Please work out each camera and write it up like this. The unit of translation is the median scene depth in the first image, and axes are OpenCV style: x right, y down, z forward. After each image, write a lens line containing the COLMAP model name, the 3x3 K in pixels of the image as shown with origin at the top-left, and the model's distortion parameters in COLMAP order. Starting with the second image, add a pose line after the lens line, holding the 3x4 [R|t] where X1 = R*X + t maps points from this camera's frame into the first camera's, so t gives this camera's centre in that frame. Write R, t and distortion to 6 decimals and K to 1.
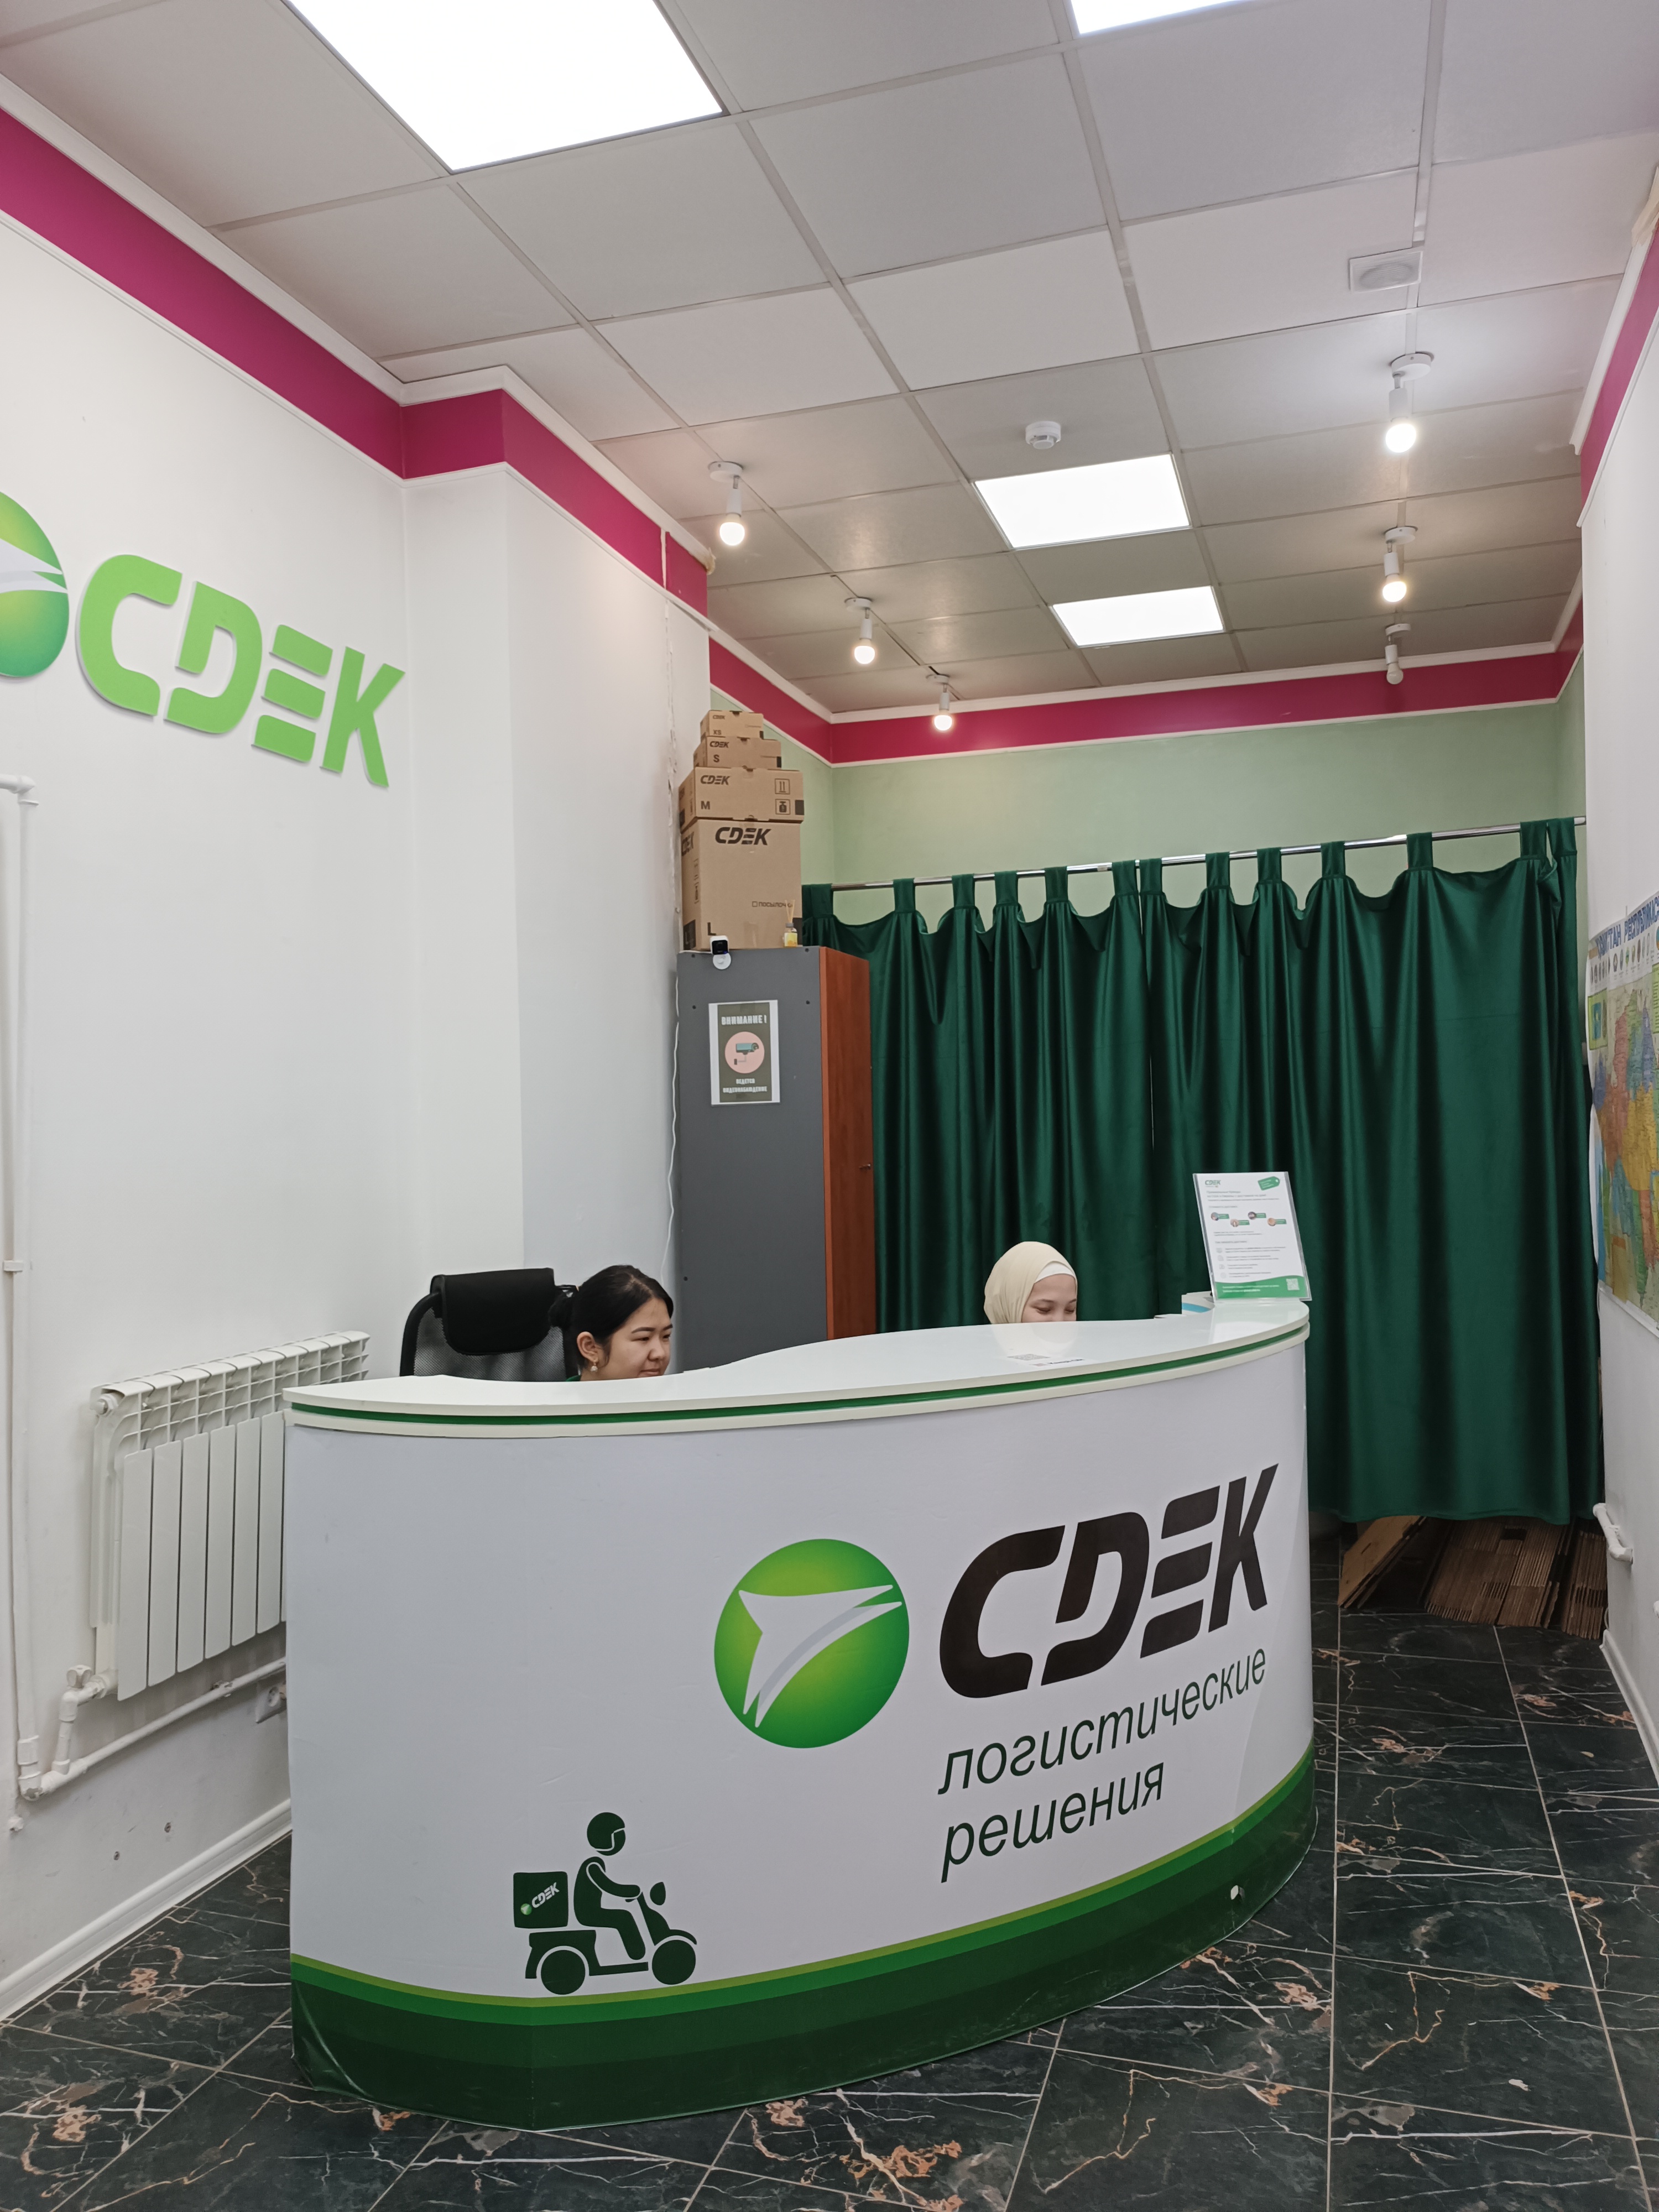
lens RADIAL K [[1609.7, 0, 837.0], [0, 1609.7, 1080.6], [0, 0, 1]] dist [0.040012, -0.042267]
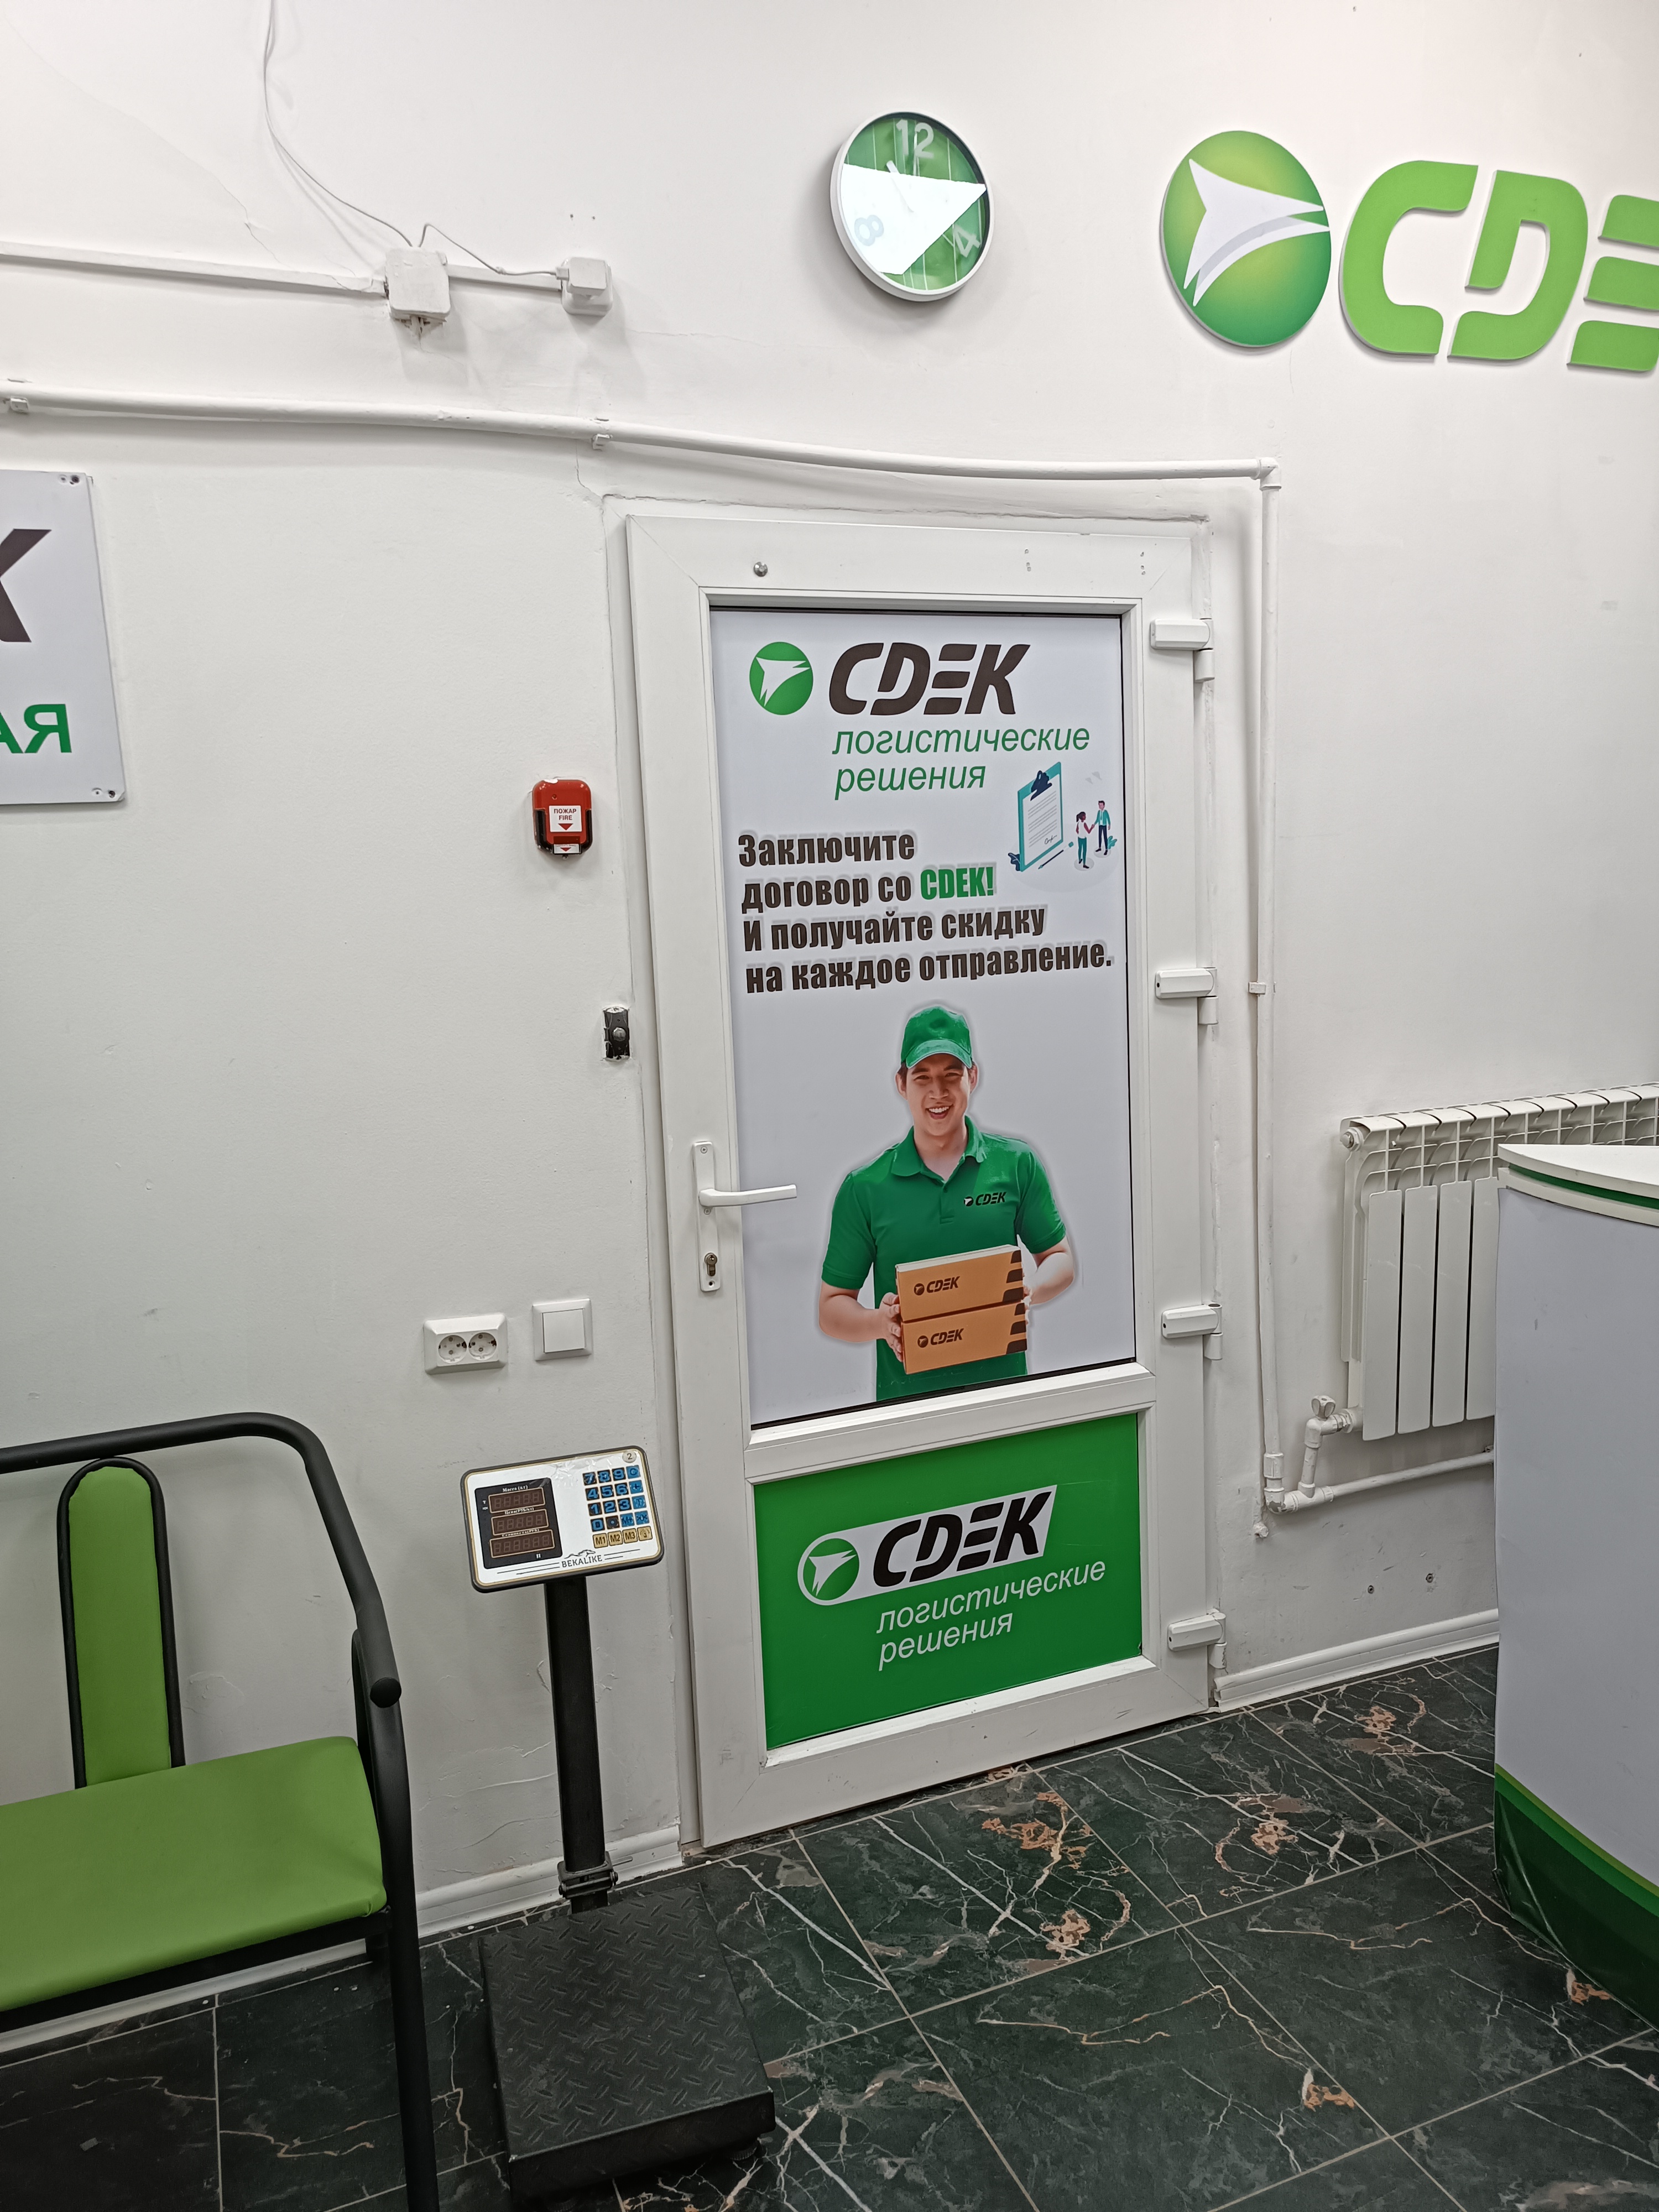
lens RADIAL K [[1632.4, 0, 831.1], [0, 1632.4, 1075.0], [0, 0, 1]] dist [0.032757, -0.032988]
pose [[0.640582, 0.090792, -0.762504, 0.080791], [0.043489, 0.987102, 0.154071, 0.003636], [0.766658, -0.131855, 0.628371, 0.179485]]
